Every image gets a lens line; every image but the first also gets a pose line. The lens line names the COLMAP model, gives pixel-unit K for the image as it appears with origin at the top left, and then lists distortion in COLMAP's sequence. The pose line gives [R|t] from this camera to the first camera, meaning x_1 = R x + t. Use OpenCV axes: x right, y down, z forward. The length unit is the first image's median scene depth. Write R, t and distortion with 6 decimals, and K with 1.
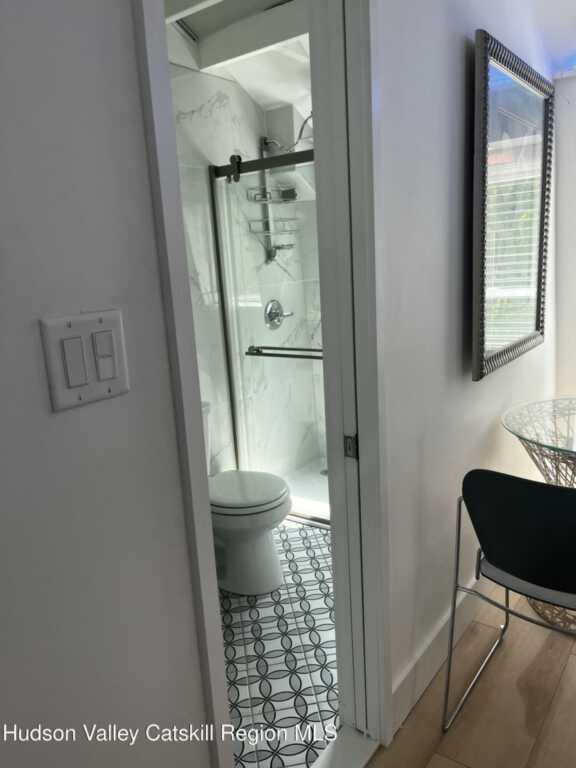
lens RADIAL K [[589.1, 0, 271.5], [0, 589.1, 389.1], [0, 0, 1]] dist [0.014380, 0.005791]
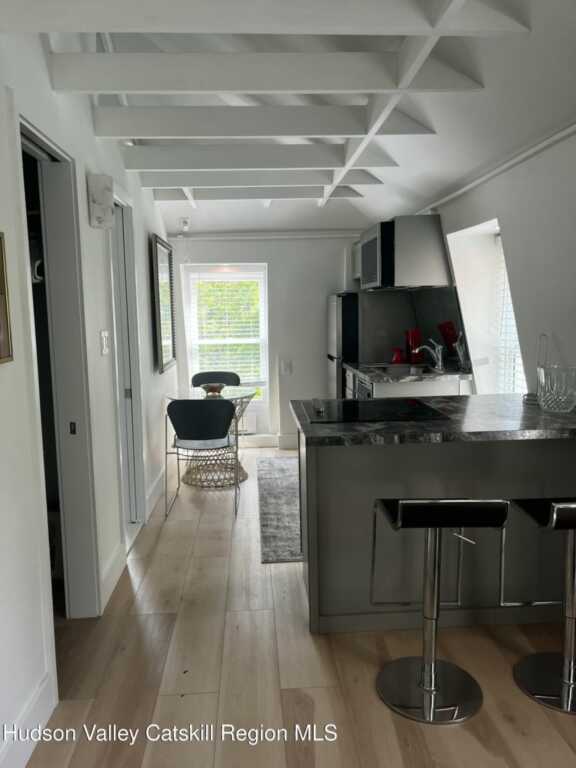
lens RADIAL K [[589.1, 0, 271.5], [0, 589.1, 389.1], [0, 0, 1]] dist [0.014380, 0.005791]
pose [[0.774353, -0.031586, 0.631966, -0.936164], [0.104158, 0.991492, -0.078070, 0.325178], [-0.624123, 0.126278, 0.771054, -1.252822]]
